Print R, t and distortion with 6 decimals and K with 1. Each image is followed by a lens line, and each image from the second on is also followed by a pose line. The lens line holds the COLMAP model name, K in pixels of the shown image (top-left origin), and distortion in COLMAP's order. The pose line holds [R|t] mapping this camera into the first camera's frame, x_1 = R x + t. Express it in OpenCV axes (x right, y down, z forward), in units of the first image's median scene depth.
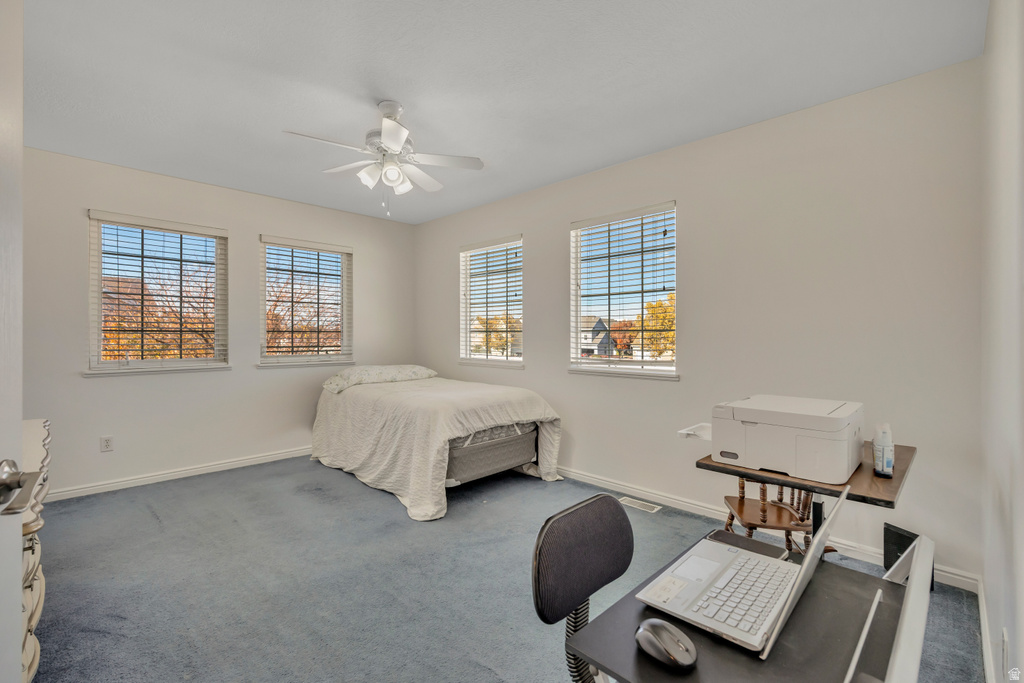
lens RADIAL K [[466.3, 0, 508.6], [0, 466.3, 336.3], [0, 0, 1]] dist [-0.000733, -0.001000]
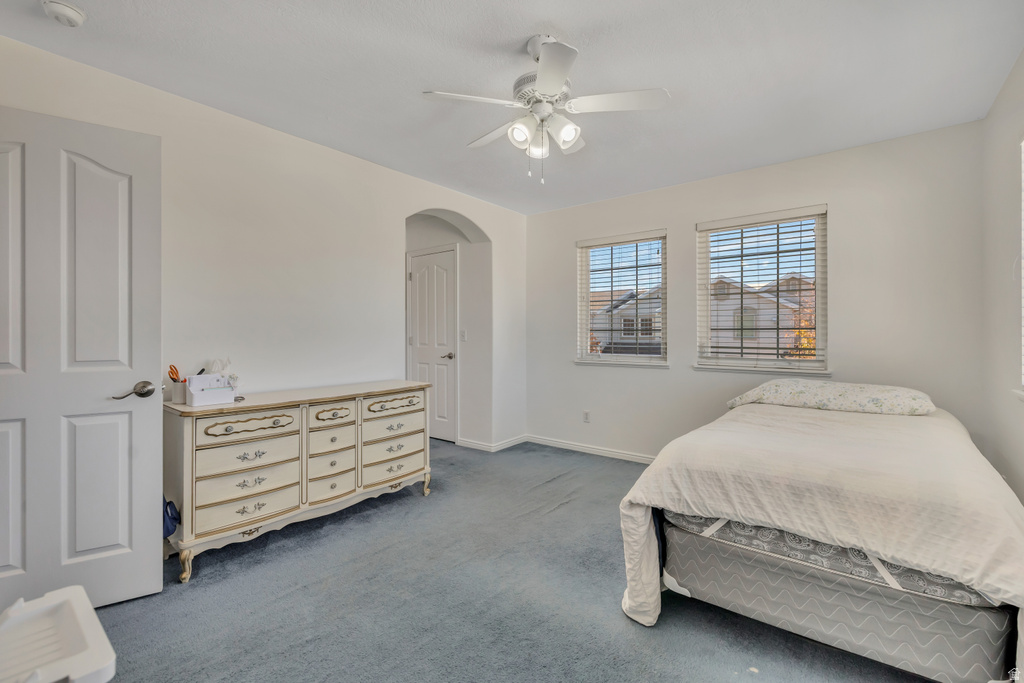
lens RADIAL K [[460.4, 0, 498.0], [0, 460.4, 330.9], [0, 0, 1]] dist [0.026872, -0.000260]
pose [[0.068041, -0.000988, -0.997682, 0.408683], [0.004236, 0.999991, -0.000701, -0.010602], [0.997674, -0.004179, 0.068045, 0.648384]]
